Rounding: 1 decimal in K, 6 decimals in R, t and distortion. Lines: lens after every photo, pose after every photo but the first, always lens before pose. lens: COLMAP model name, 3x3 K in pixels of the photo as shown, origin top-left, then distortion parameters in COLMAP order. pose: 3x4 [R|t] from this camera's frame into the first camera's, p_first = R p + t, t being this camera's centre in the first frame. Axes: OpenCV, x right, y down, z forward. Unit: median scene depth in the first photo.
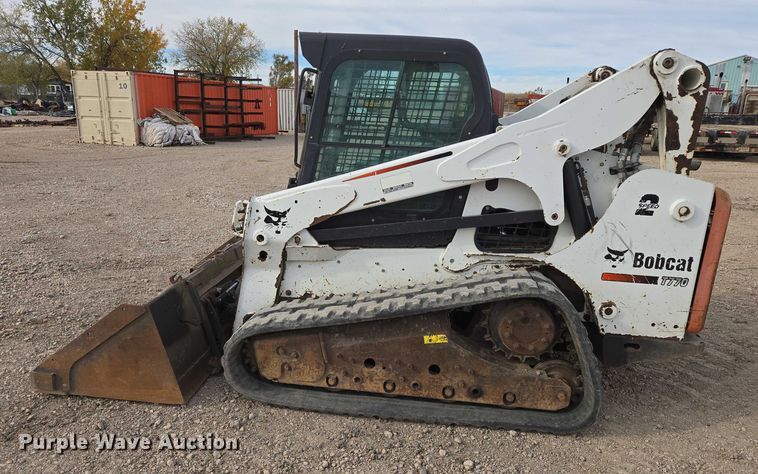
lens RADIAL K [[506.7, 0, 379.1], [0, 506.7, 257.5], [0, 0, 1]] dist [0.054274, -0.040766]
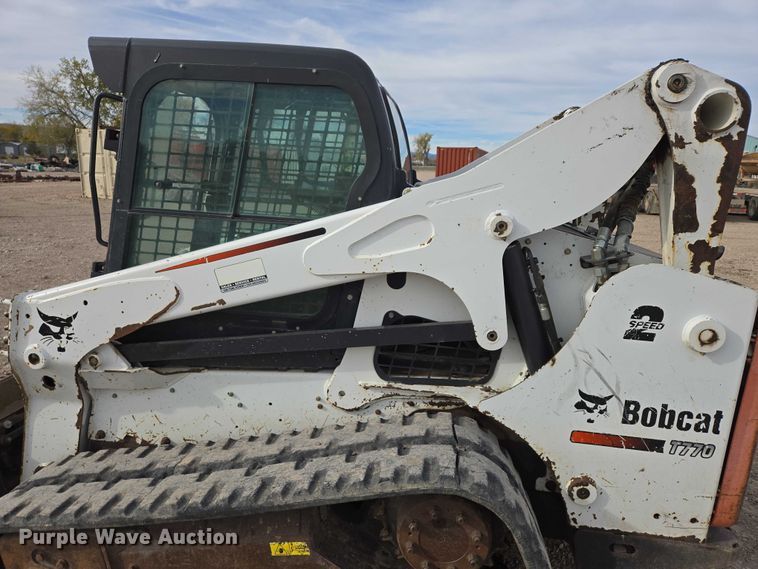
lens RADIAL K [[463.9, 0, 388.6], [0, 463.9, 281.6], [0, 0, 1]] dist [0.056513, -0.042190]
pose [[0.999890, 0.007715, 0.012628, 0.214091], [-0.007112, 0.998863, -0.047140, -0.118683], [-0.012977, 0.047045, 0.998808, 0.445588]]
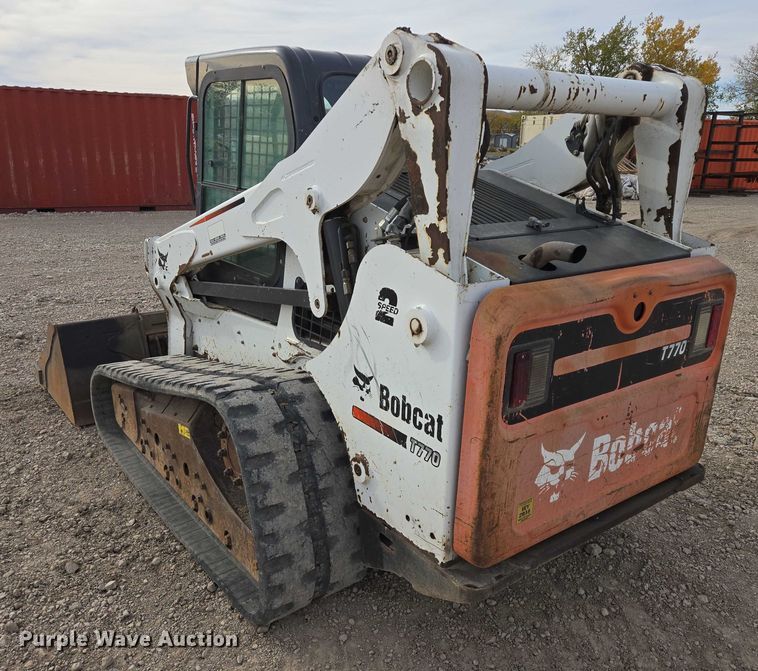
lens RADIAL K [[613.4, 0, 426.9], [0, 613.4, 335.0], [0, 0, 1]] dist [0.091547, -0.098295]
pose [[0.750921, 0.186468, -0.633520, 0.969125], [-0.187618, 0.980018, 0.066069, -0.120685], [0.633180, 0.069247, 0.770900, 0.479342]]
